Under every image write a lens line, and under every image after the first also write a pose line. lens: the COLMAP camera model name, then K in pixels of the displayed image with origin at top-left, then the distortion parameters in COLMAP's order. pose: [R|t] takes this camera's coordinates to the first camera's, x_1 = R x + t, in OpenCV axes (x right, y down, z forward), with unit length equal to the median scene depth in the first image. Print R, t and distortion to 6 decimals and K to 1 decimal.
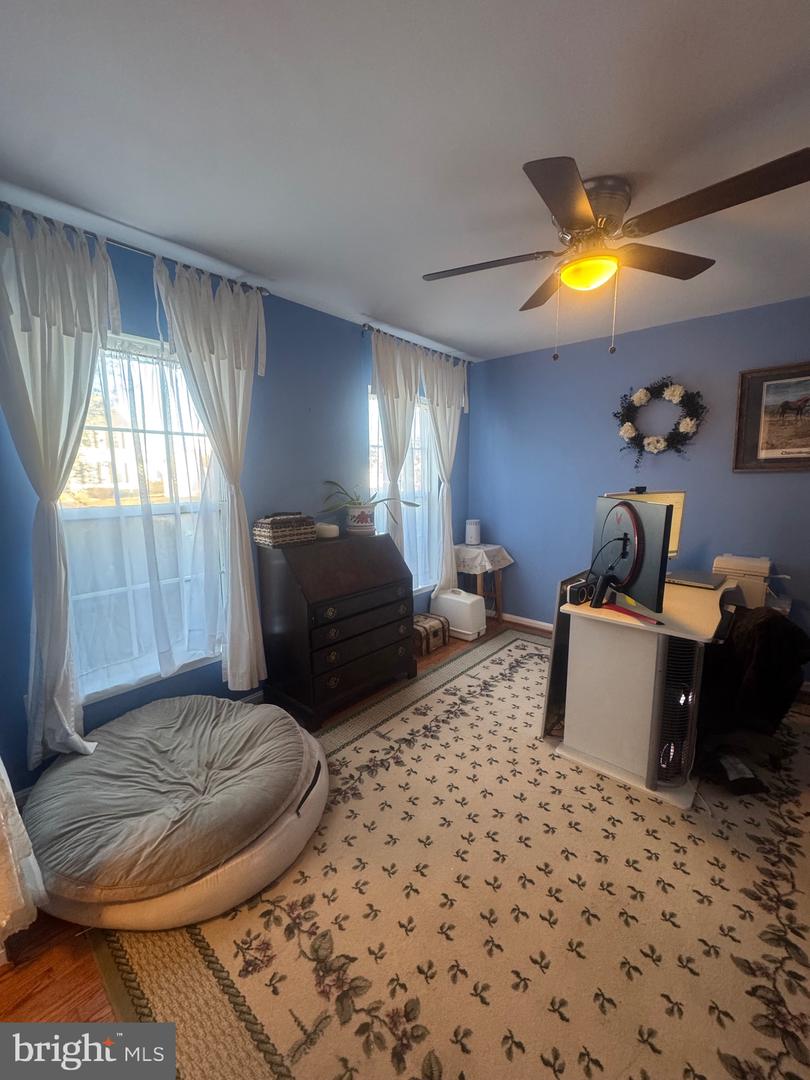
lens RADIAL K [[432.4, 0, 404.4], [0, 432.4, 539.6], [0, 0, 1]] dist [-0.001862, 0.000798]
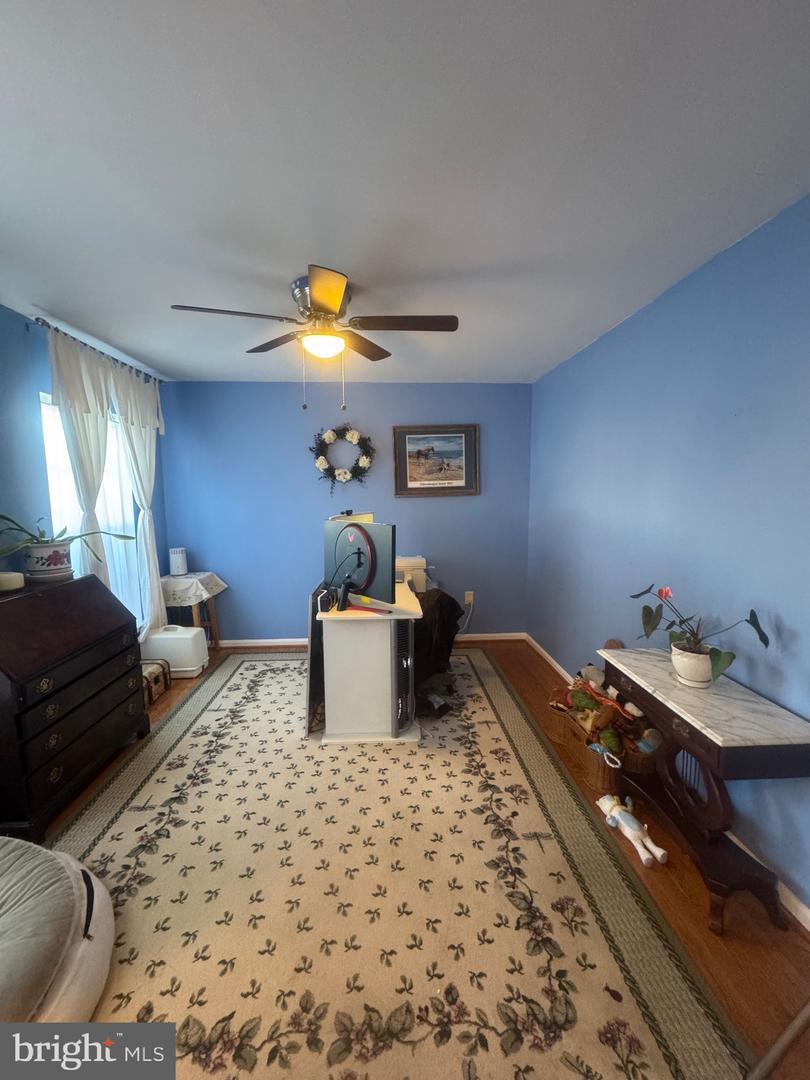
lens RADIAL K [[432.4, 0, 406.8], [0, 432.4, 539.6], [0, 0, 1]] dist [-0.001862, 0.000798]
pose [[0.715342, -0.078843, 0.694313, -0.257345], [0.108104, 0.994138, 0.001510, -0.024032], [-0.690362, 0.073978, 0.719672, -0.023538]]
